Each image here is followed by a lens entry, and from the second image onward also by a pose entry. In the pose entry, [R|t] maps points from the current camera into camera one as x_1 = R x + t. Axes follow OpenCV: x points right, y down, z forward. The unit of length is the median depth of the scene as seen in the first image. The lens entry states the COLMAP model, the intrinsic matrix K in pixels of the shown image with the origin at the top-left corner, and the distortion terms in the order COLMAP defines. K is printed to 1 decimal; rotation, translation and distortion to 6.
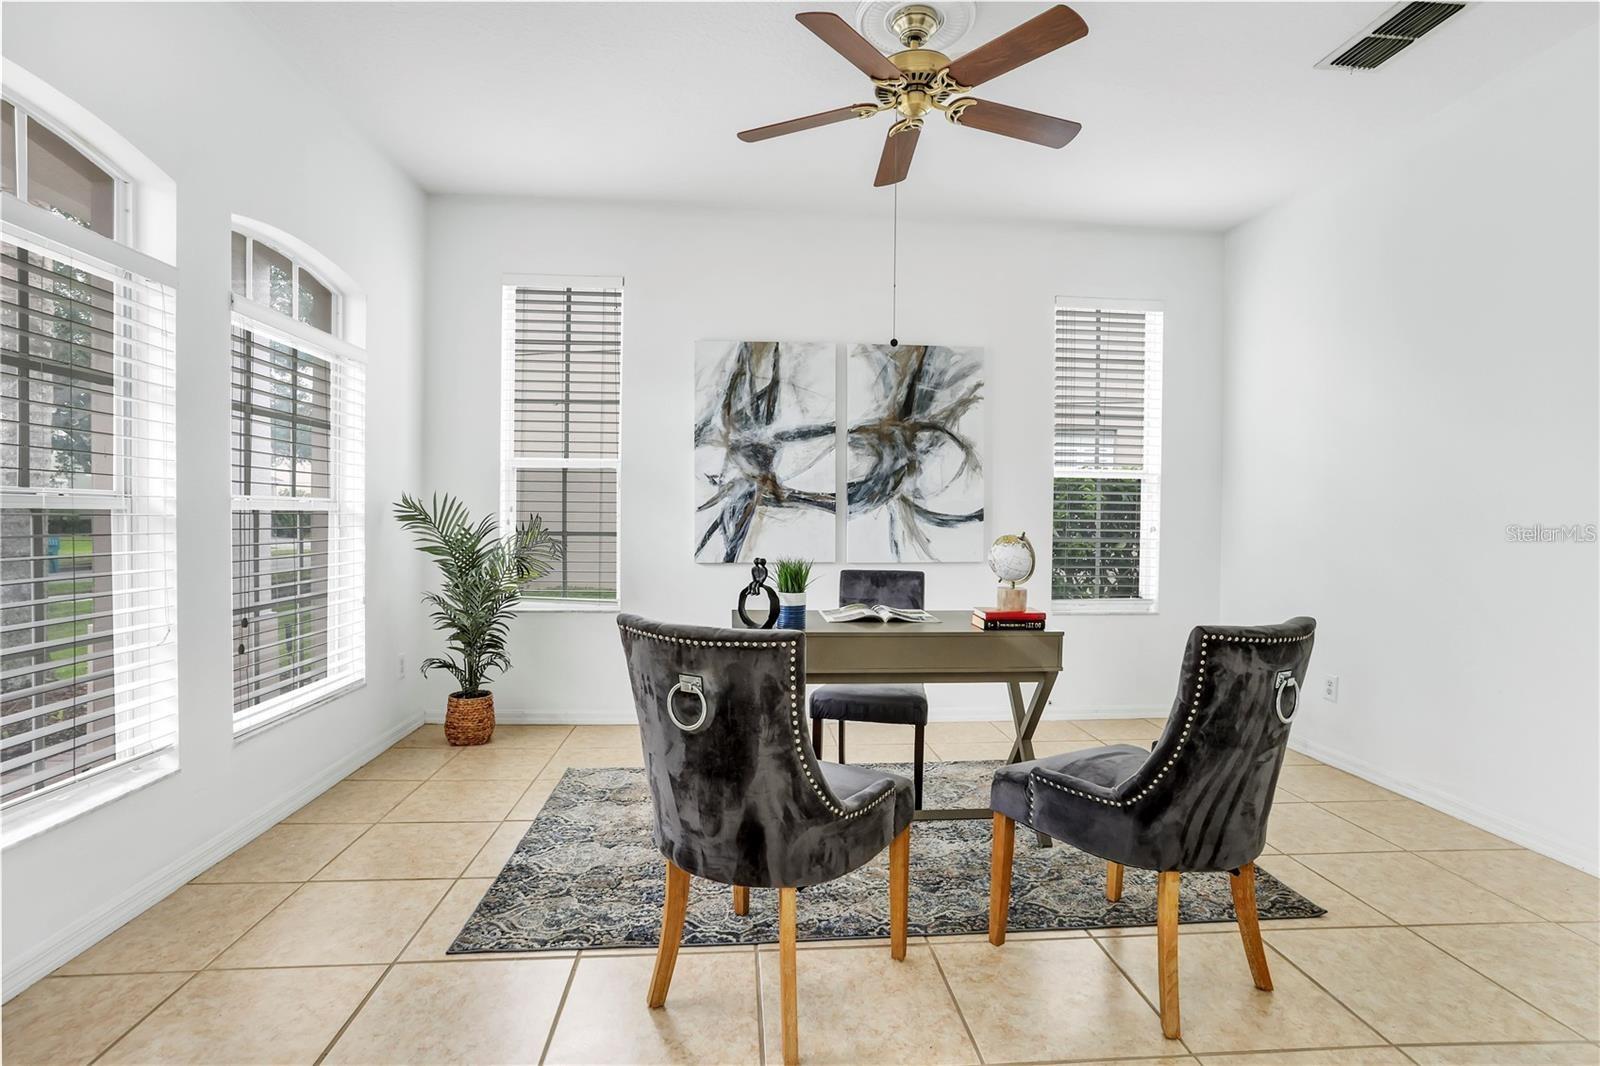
lens RADIAL K [[772.6, 0, 807.4], [0, 772.6, 529.5], [0, 0, 1]] dist [-0.001280, 0.000128]
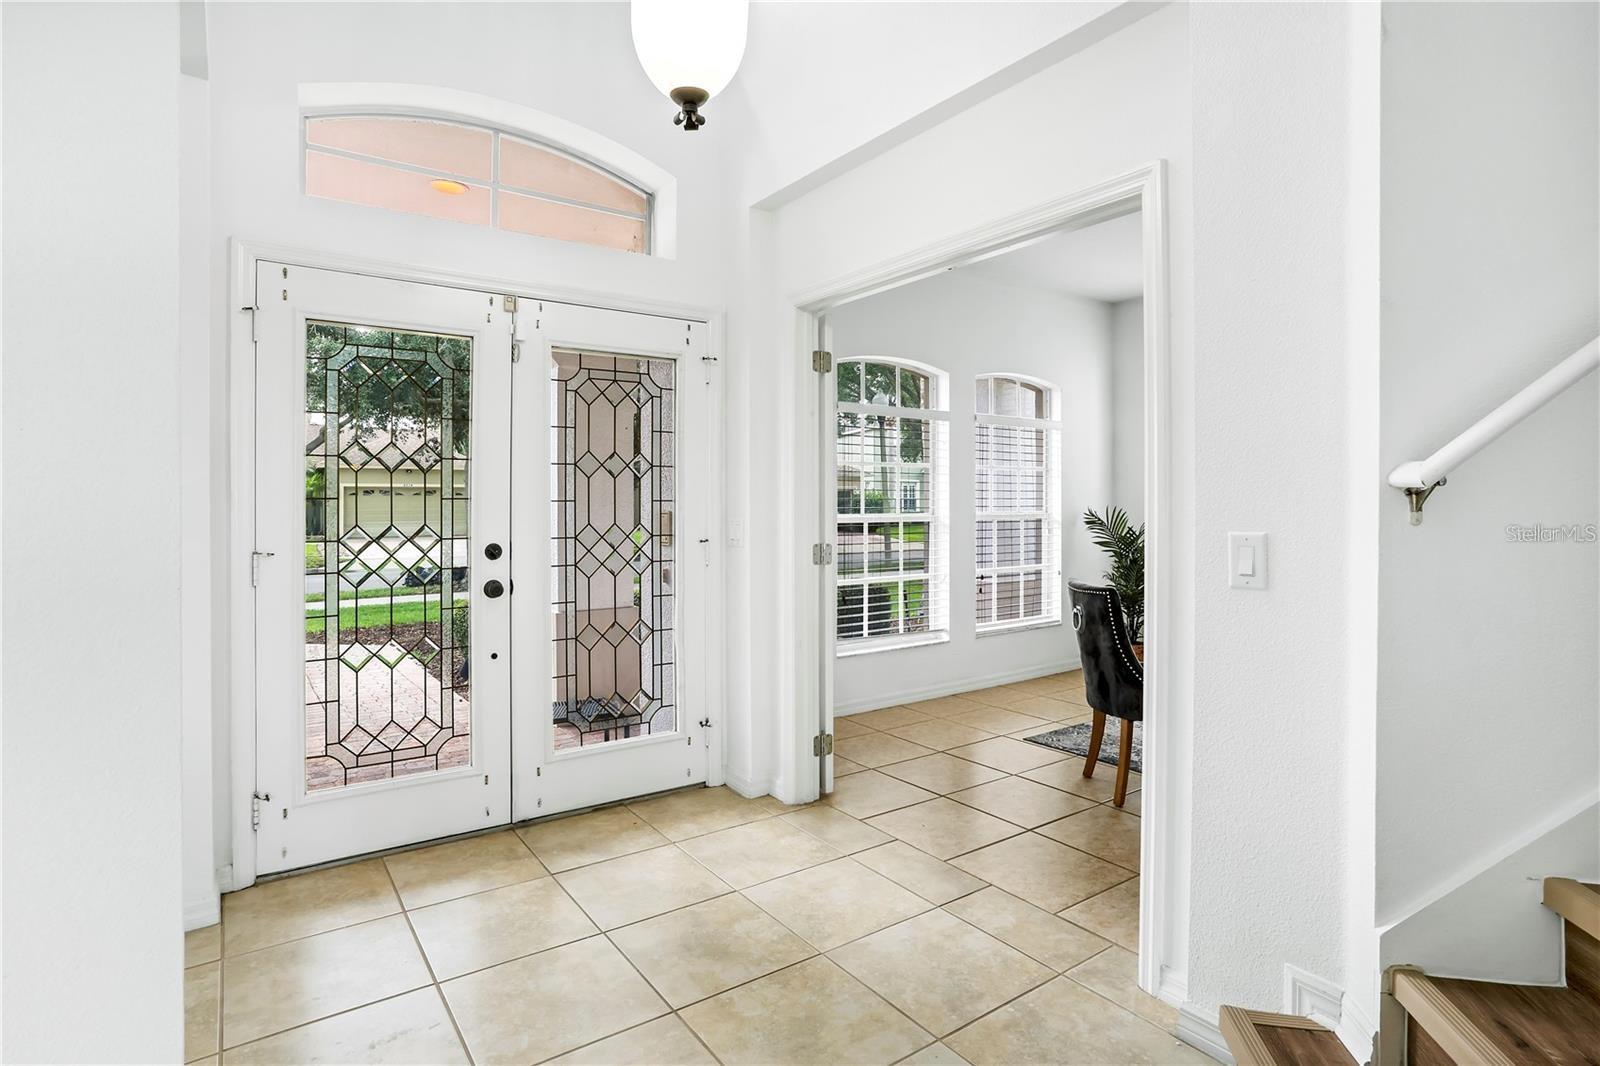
lens RADIAL K [[812.2, 0, 794.3], [0, 812.2, 487.3], [0, 0, 1]] dist [-0.034352, -0.000405]
pose [[0.515757, -0.023835, -0.856403, 0.829005], [-0.007372, 0.999452, -0.032256, -0.042226], [0.856703, 0.022950, 0.515299, -0.507793]]
